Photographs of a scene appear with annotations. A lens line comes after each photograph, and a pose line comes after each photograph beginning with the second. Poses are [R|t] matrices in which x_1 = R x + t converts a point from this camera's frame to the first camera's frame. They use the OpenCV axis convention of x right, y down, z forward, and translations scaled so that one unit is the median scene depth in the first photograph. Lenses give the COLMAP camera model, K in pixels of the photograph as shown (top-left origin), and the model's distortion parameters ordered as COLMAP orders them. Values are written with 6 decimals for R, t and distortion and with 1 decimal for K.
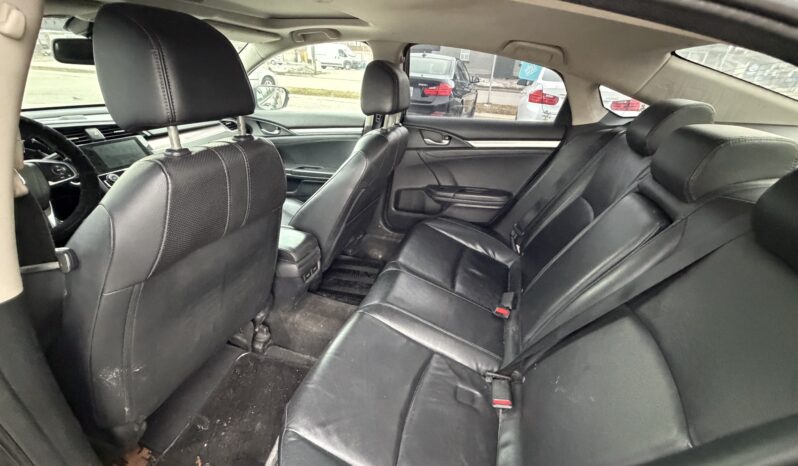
lens RADIAL K [[318.4, 0, 401.2], [0, 318.4, 232.9], [0, 0, 1]] dist [-0.000161, 0.000013]
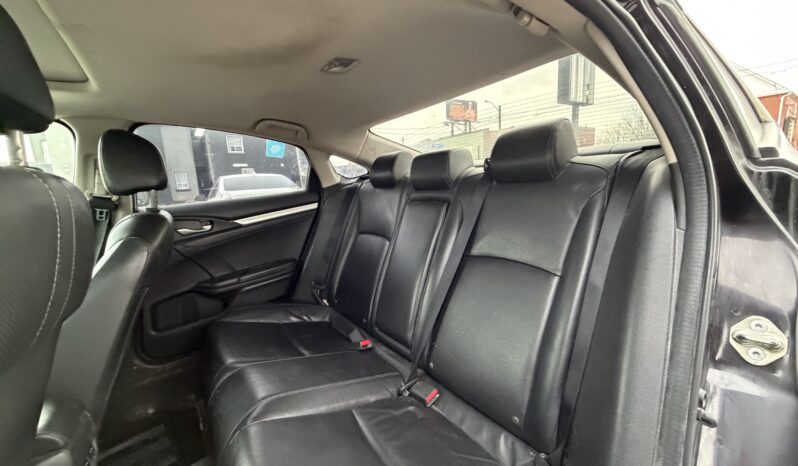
lens RADIAL K [[318.4, 0, 398.3], [0, 318.4, 233.9], [0, 0, 1]] dist [-0.000161, 0.000013]
pose [[0.583377, -0.216565, 0.782796, -0.252752], [0.461656, 0.881381, -0.100209, 0.064626], [-0.668240, 0.419842, 0.614156, 0.115065]]
